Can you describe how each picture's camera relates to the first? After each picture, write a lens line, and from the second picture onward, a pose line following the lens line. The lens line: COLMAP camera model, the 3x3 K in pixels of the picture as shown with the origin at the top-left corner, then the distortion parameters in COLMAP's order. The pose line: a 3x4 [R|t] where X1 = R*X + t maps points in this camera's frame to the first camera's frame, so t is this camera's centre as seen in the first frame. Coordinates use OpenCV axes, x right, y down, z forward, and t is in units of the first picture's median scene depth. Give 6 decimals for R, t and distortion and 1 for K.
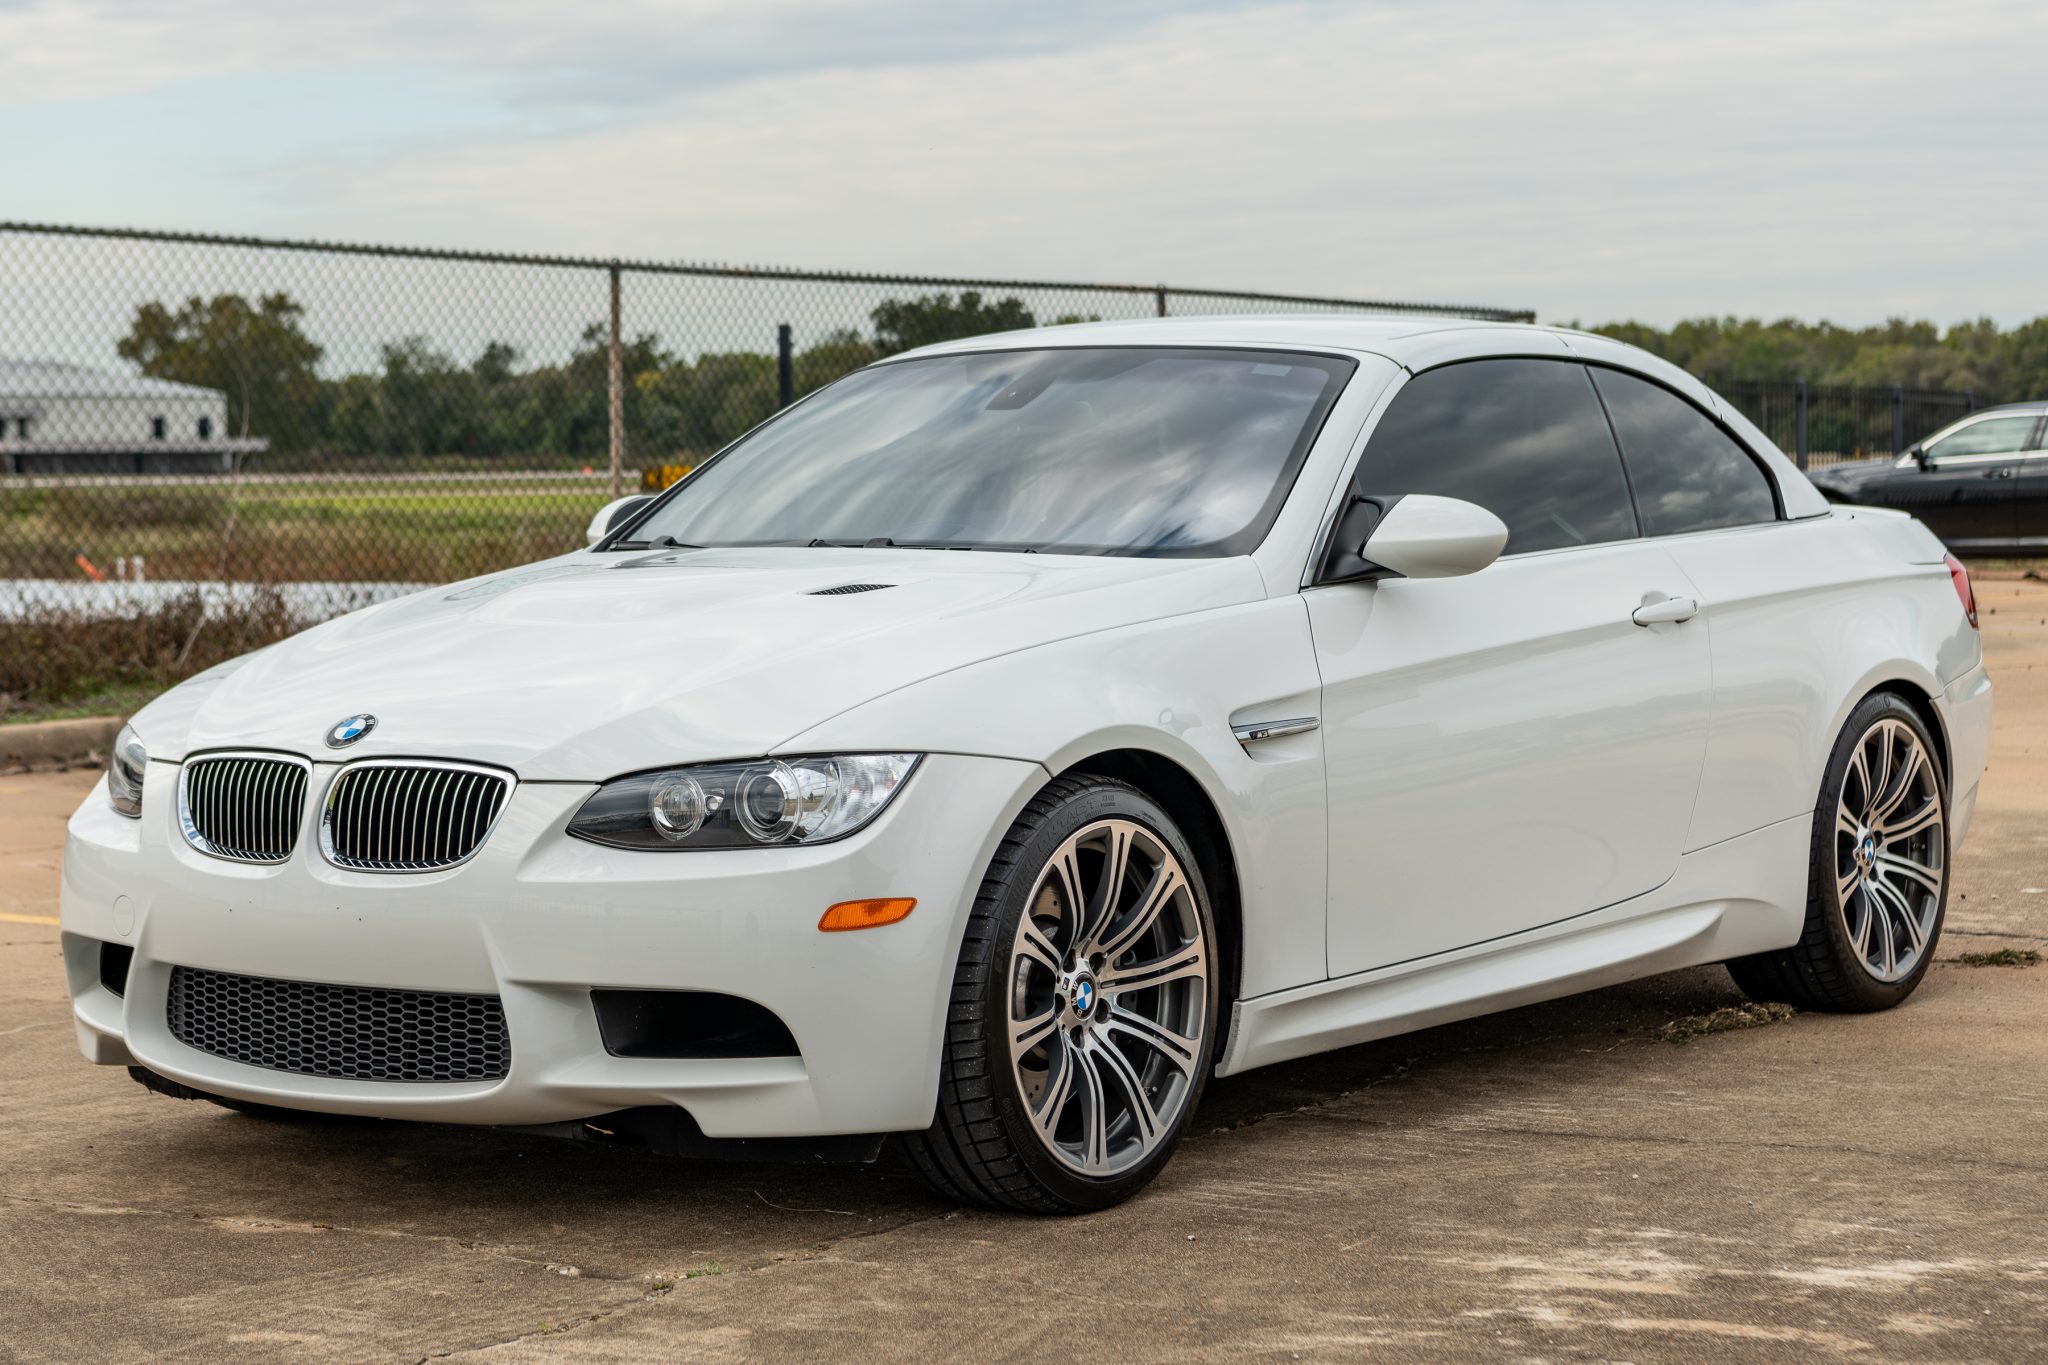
lens RADIAL K [[4602.5, 0, 1024.6], [0, 4602.5, 561.0], [0, 0, 1]] dist [-0.033586, 0.591808]
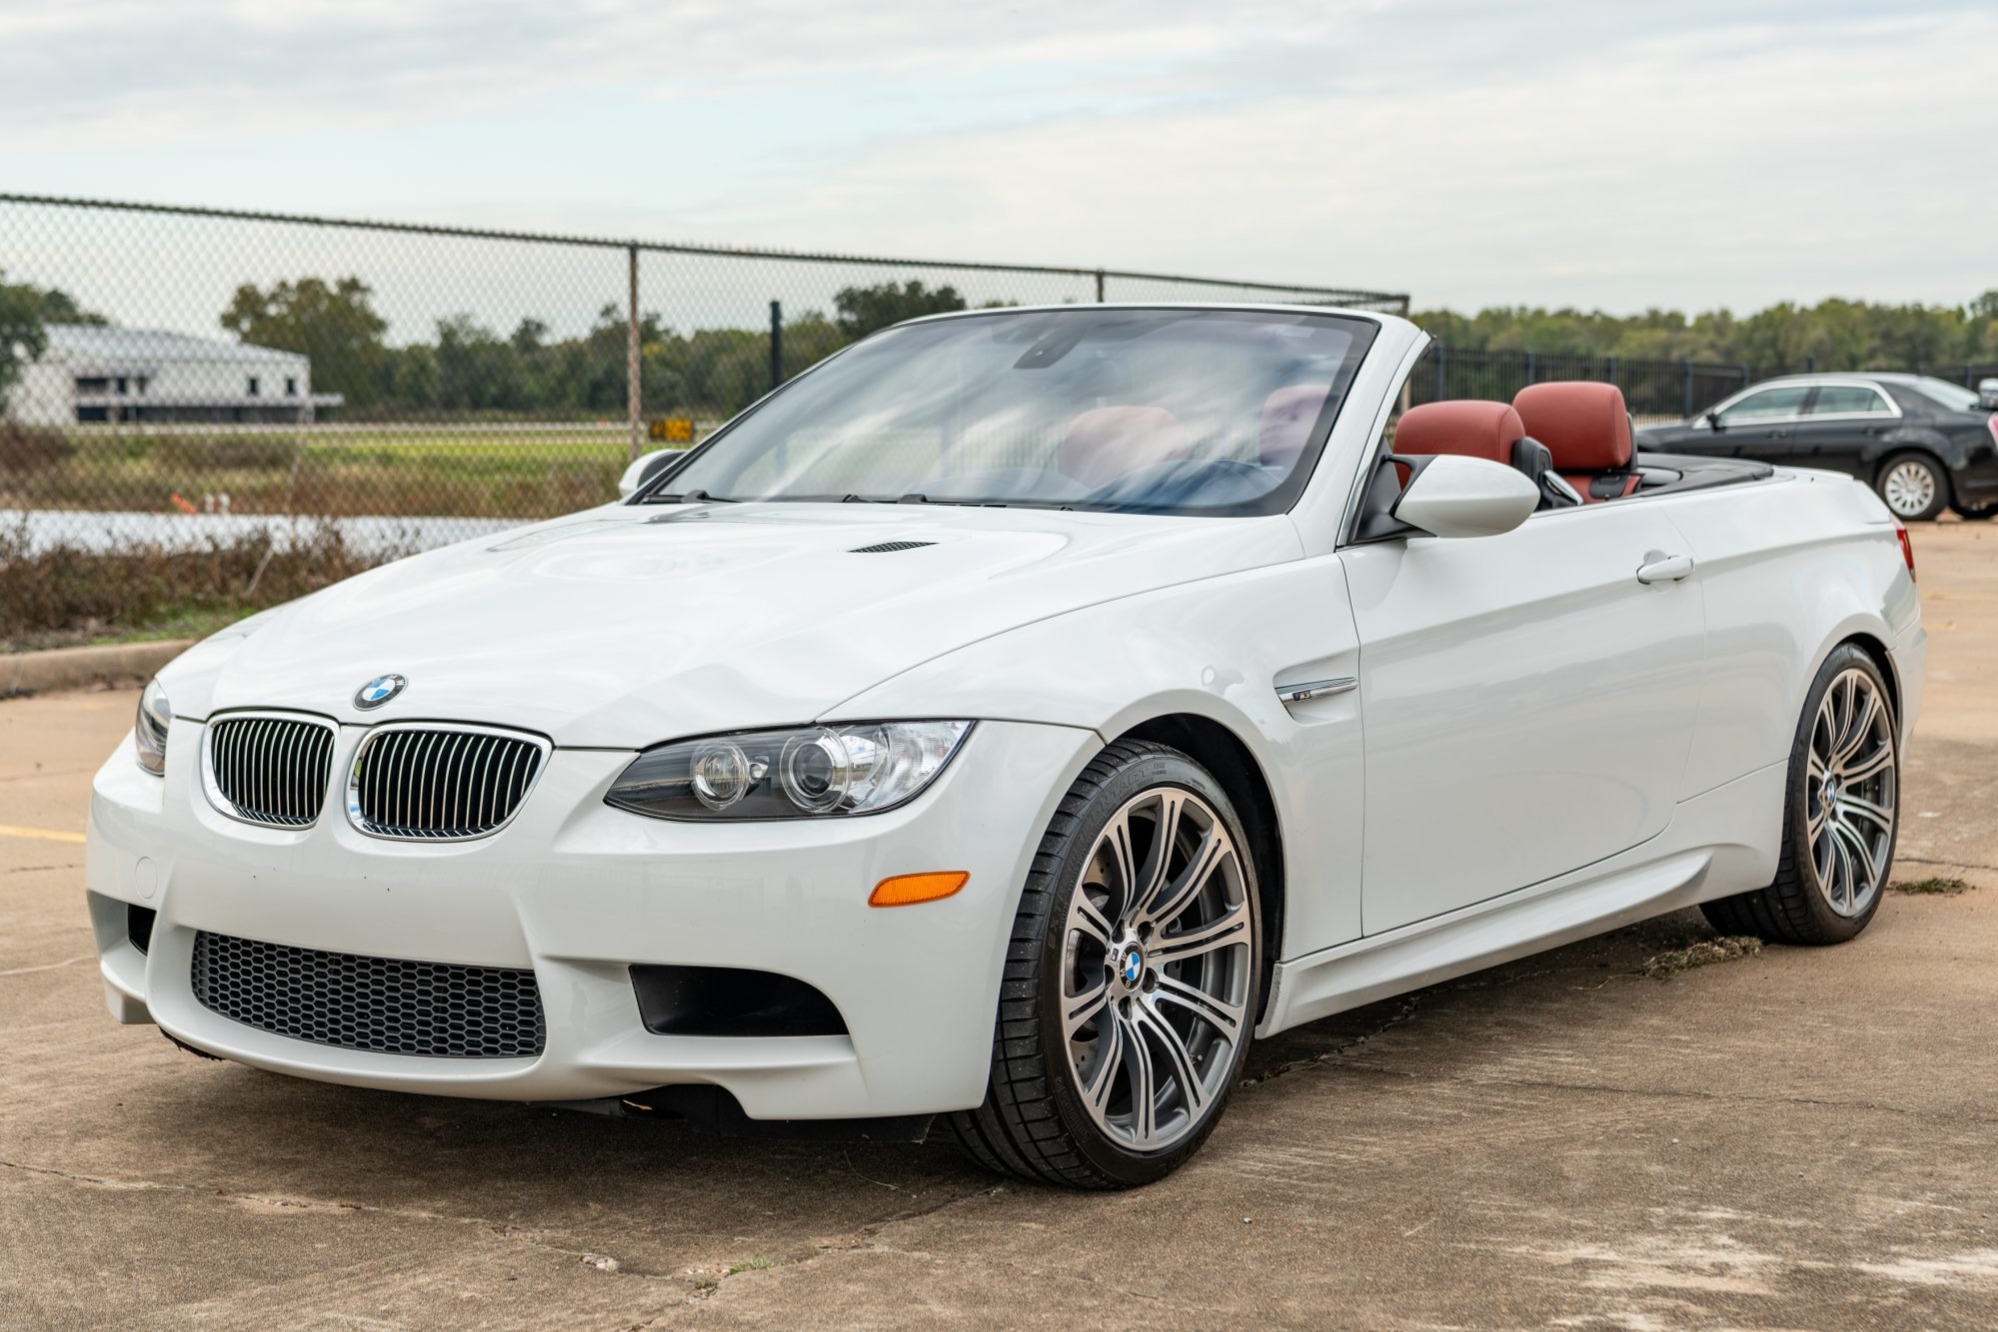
lens RADIAL K [[3441.0, 0, 1033.8], [0, 3441.0, 659.8], [0, 0, 1]] dist [0.024732, -0.082975]
pose [[0.999504, 0.004658, 0.031142, -0.030562], [-0.006157, 0.998818, 0.048213, -0.005777], [-0.030881, -0.048381, 0.998351, 0.266079]]
